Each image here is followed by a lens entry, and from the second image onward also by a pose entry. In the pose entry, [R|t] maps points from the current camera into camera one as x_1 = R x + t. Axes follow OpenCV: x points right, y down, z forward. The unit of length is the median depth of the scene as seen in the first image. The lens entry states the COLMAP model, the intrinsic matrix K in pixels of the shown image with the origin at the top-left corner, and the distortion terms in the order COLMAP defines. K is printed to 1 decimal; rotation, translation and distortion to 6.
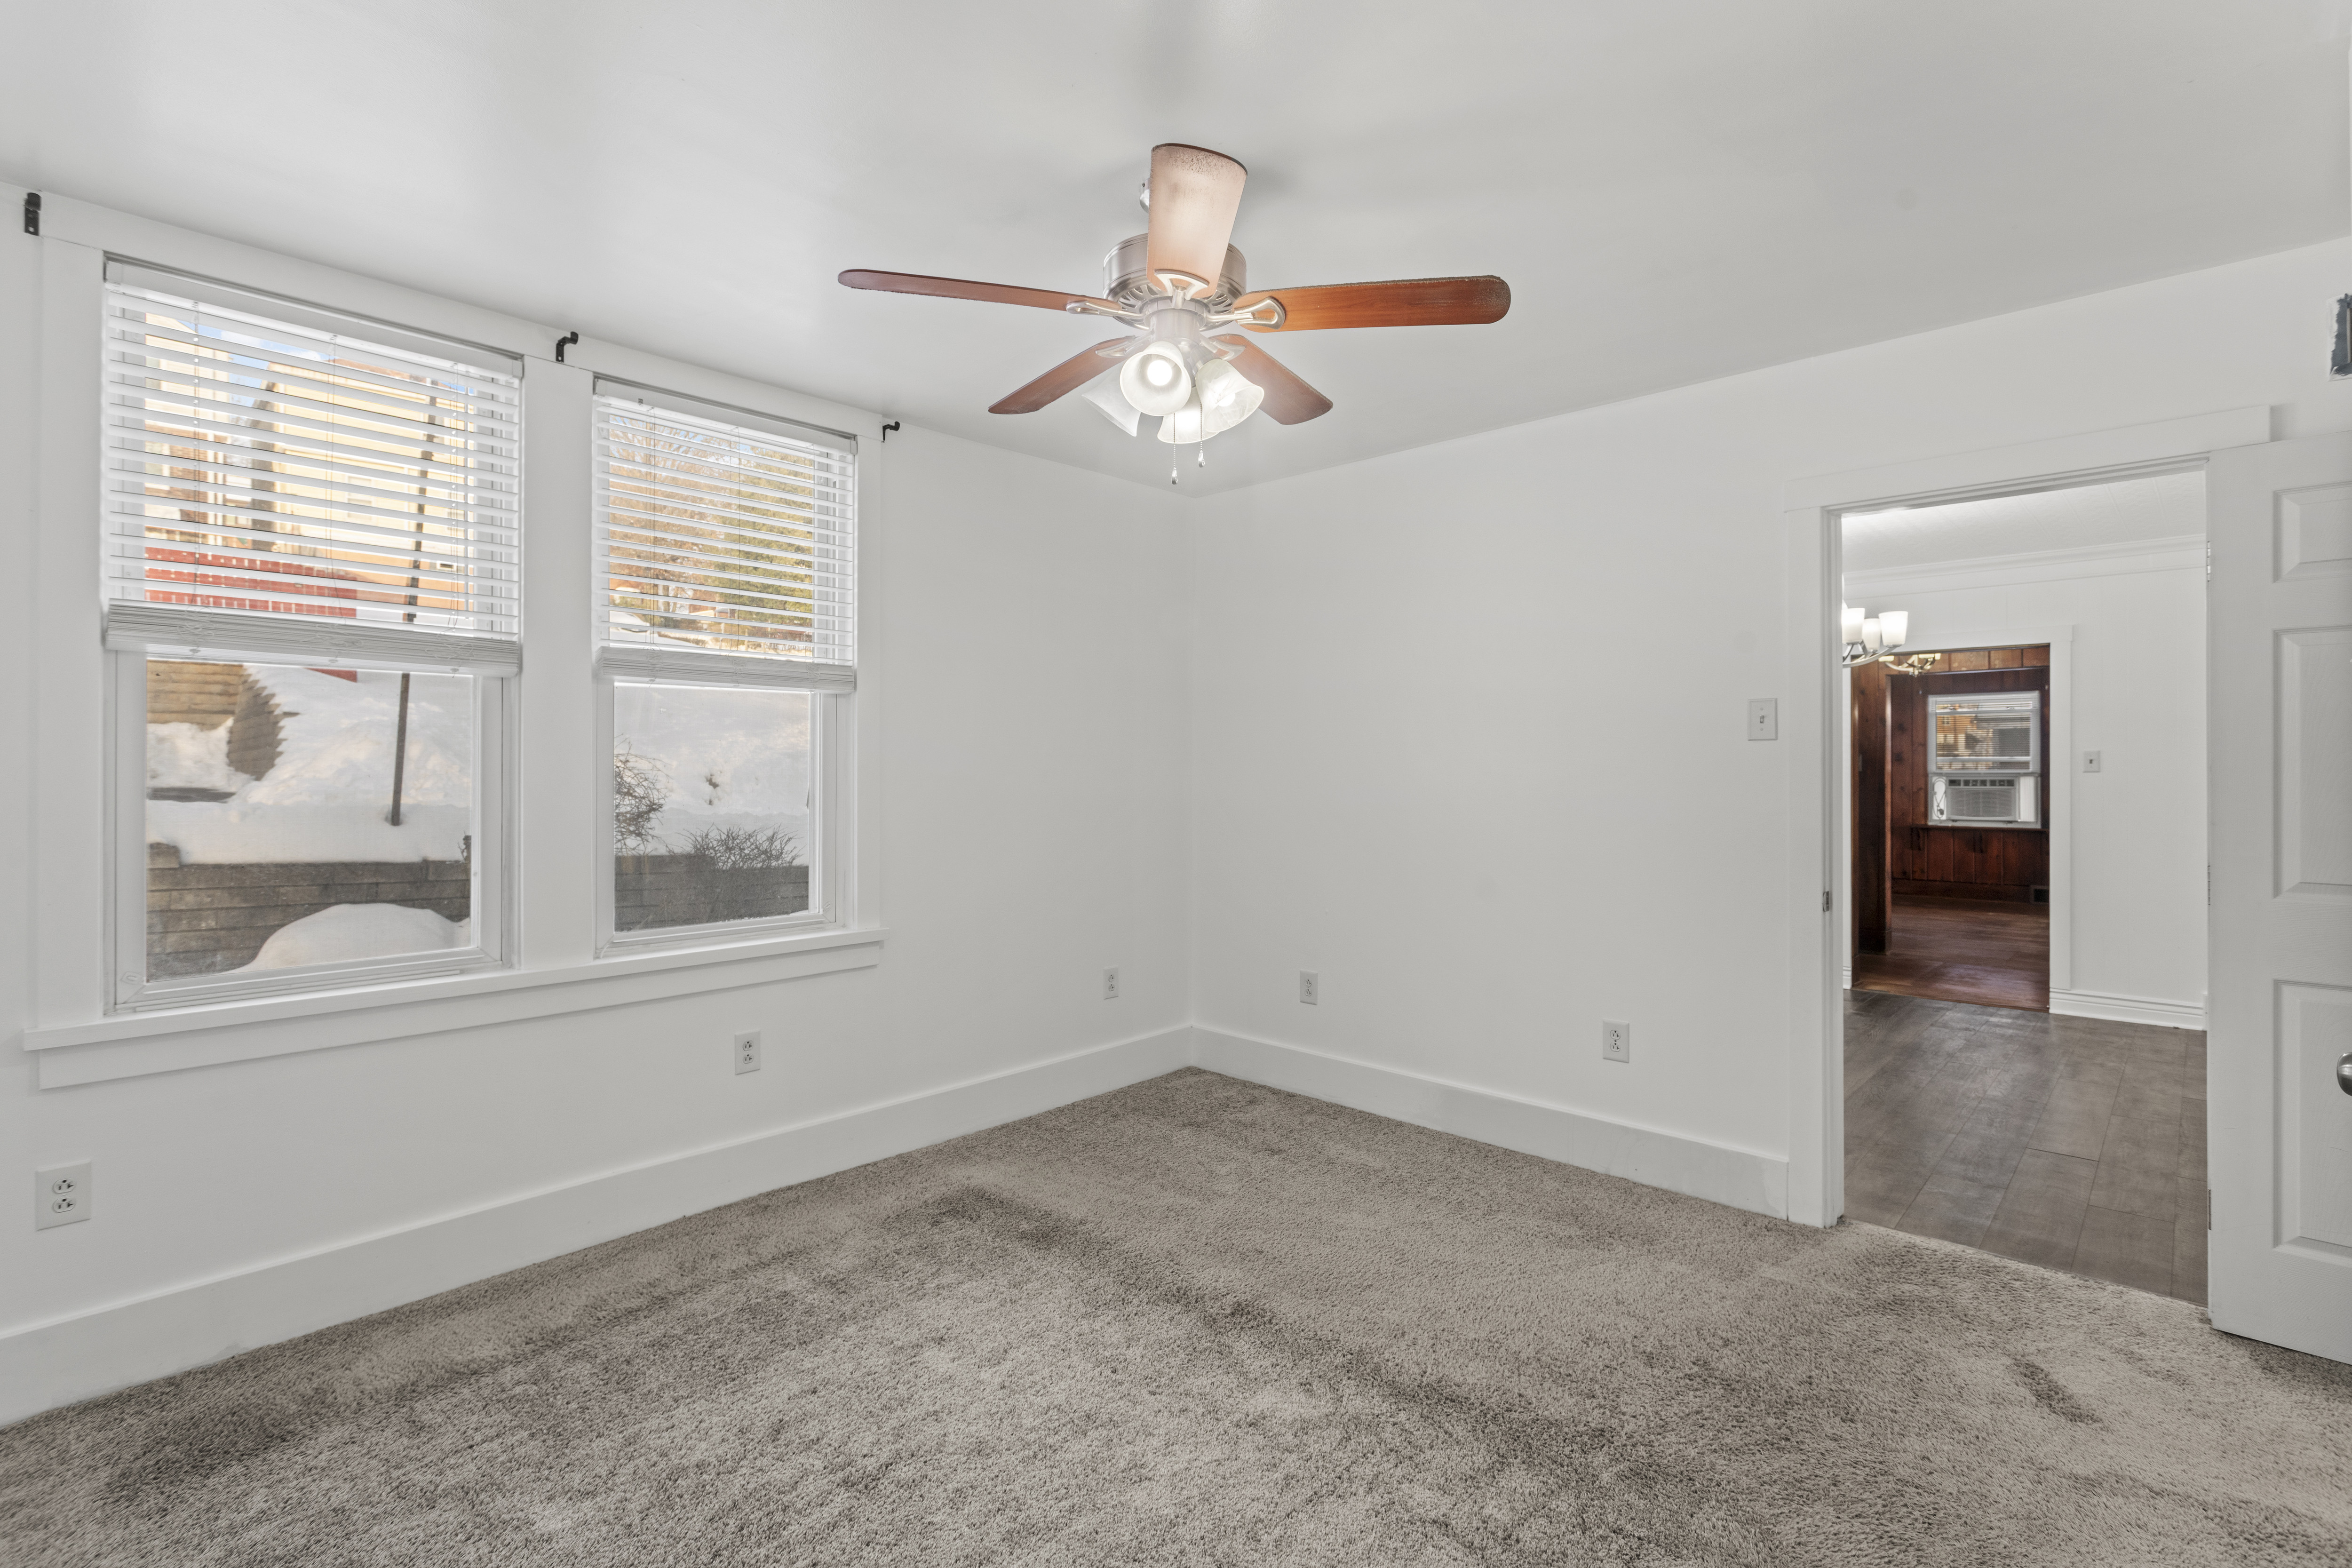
lens RADIAL K [[1118.6, 0, 1180.7], [0, 1118.6, 771.0], [0, 0, 1]] dist [-0.005728, -0.000202]
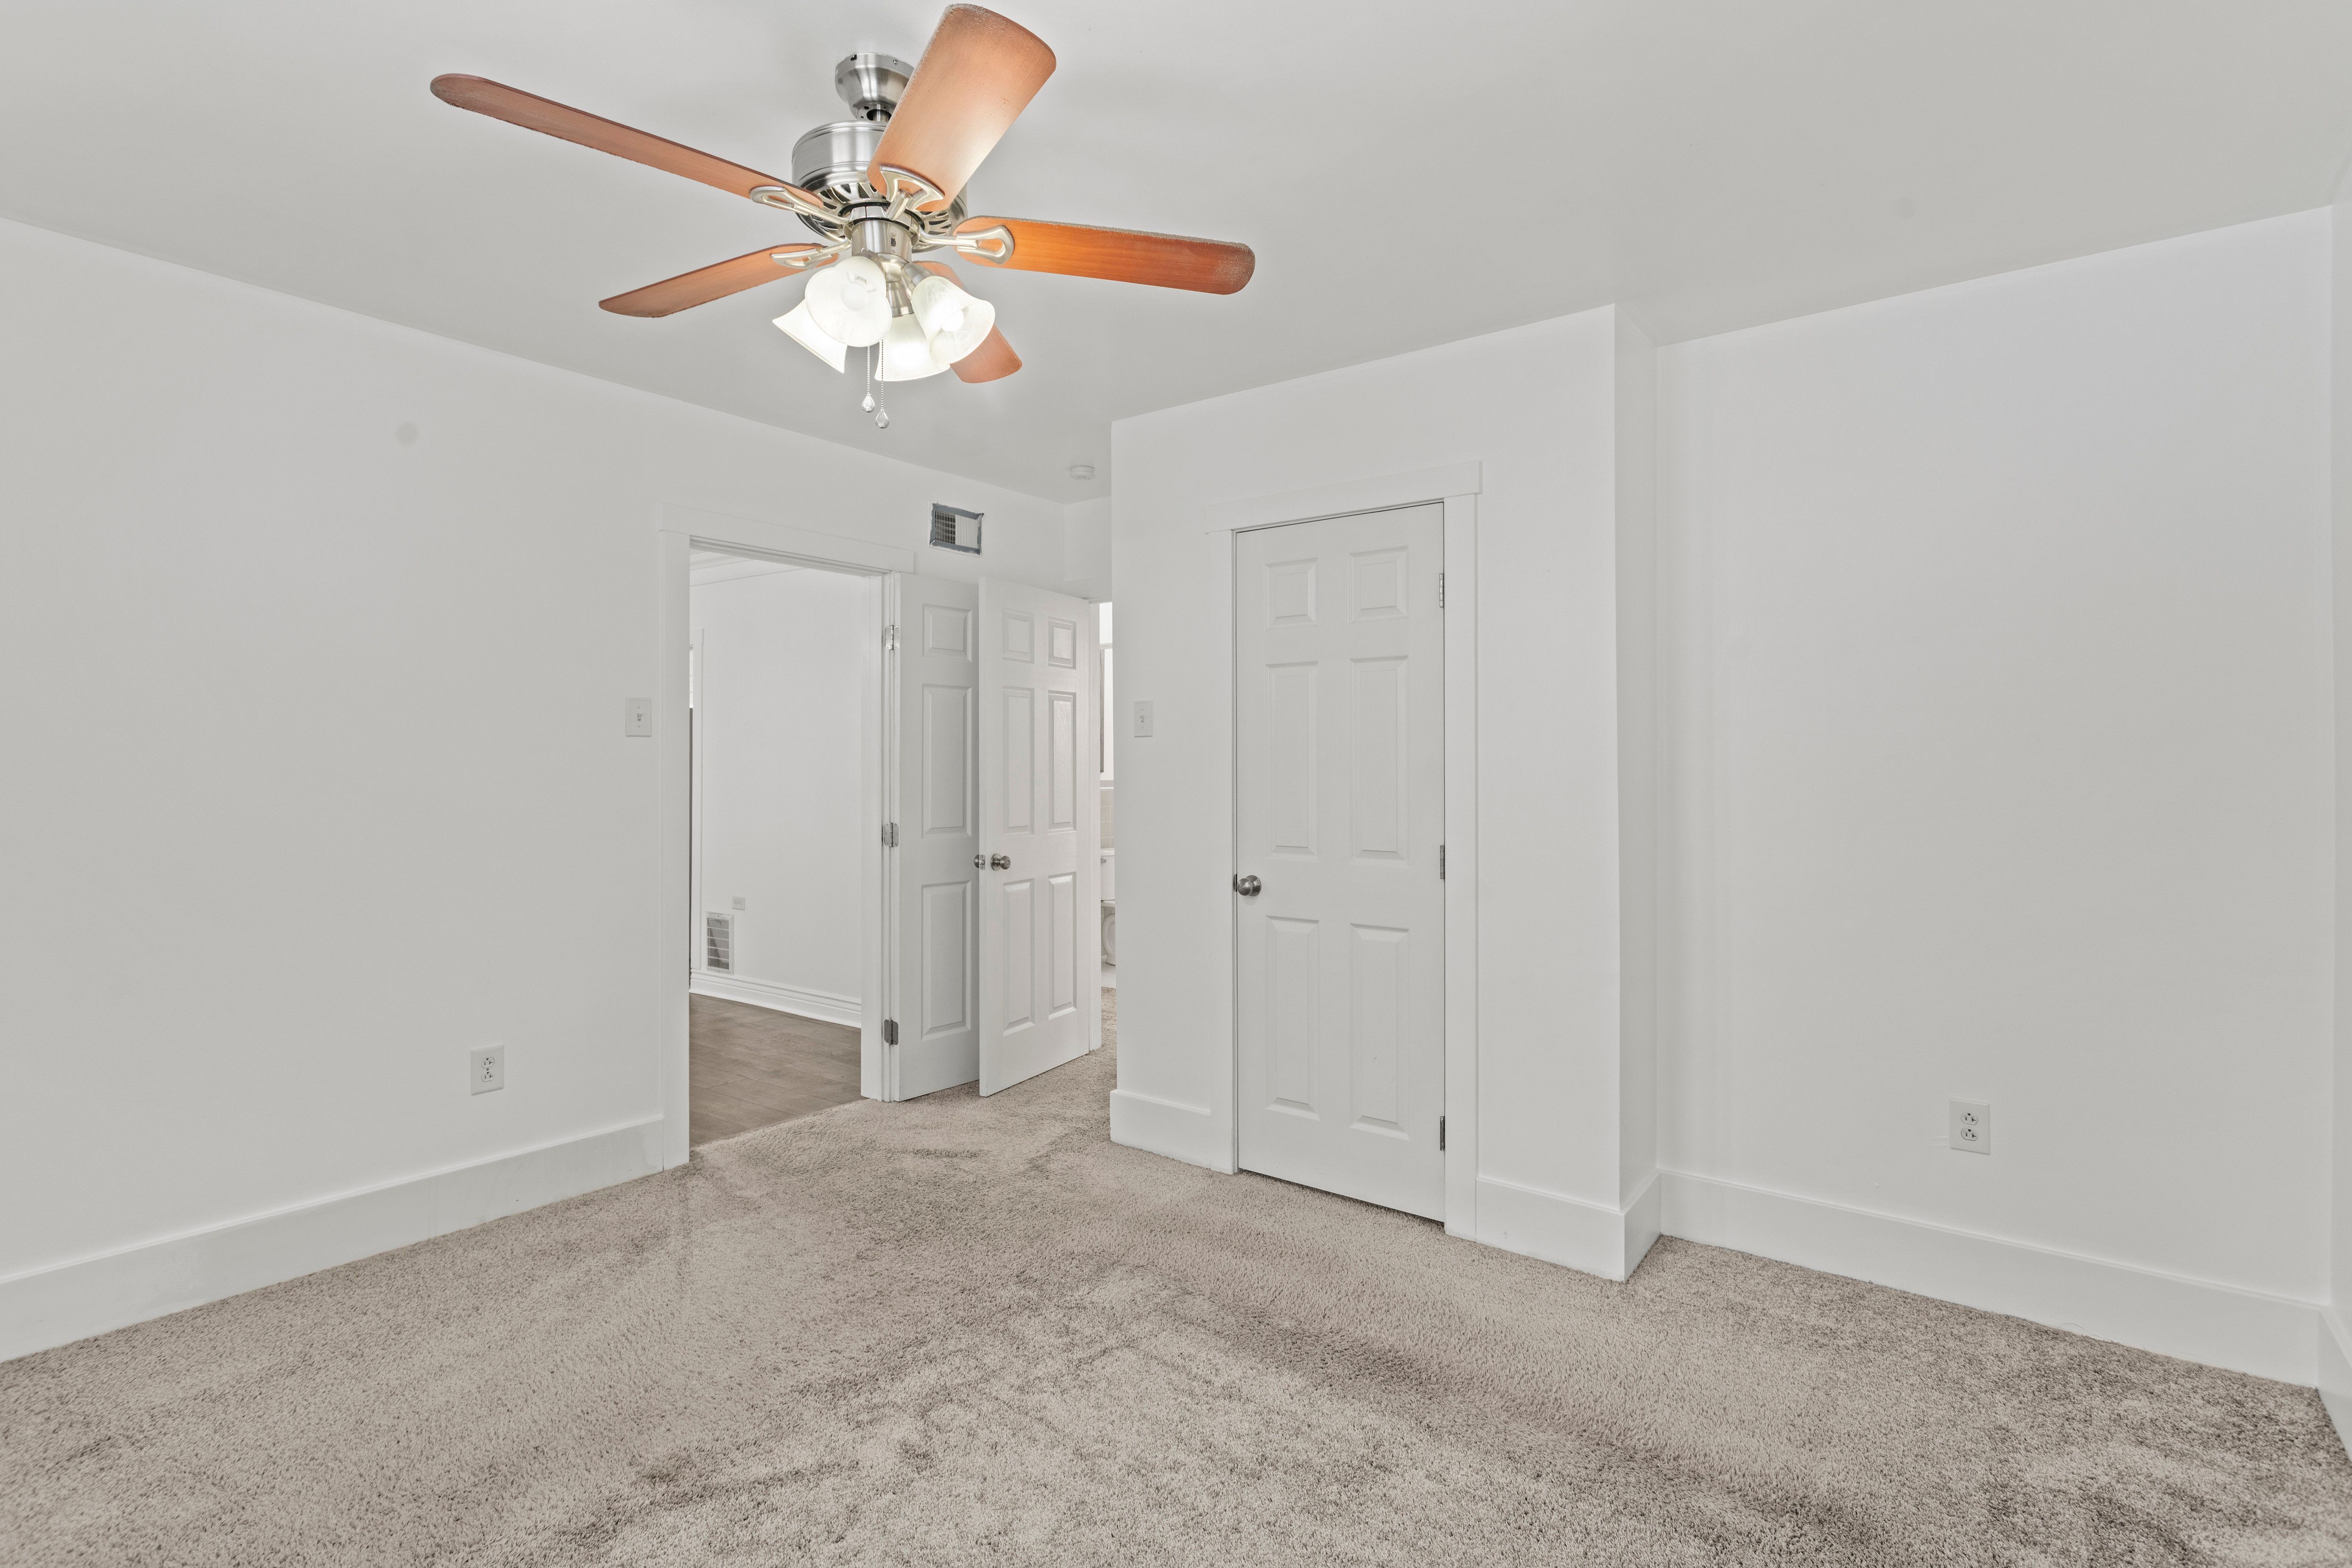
lens RADIAL K [[1118.6, 0, 1180.7], [0, 1118.6, 771.0], [0, 0, 1]] dist [-0.005728, -0.000202]
pose [[-0.109845, -0.014473, 0.993843, -0.670838], [-0.006056, 0.999885, 0.013892, -0.019635], [-0.993930, -0.004493, -0.109920, 0.650029]]
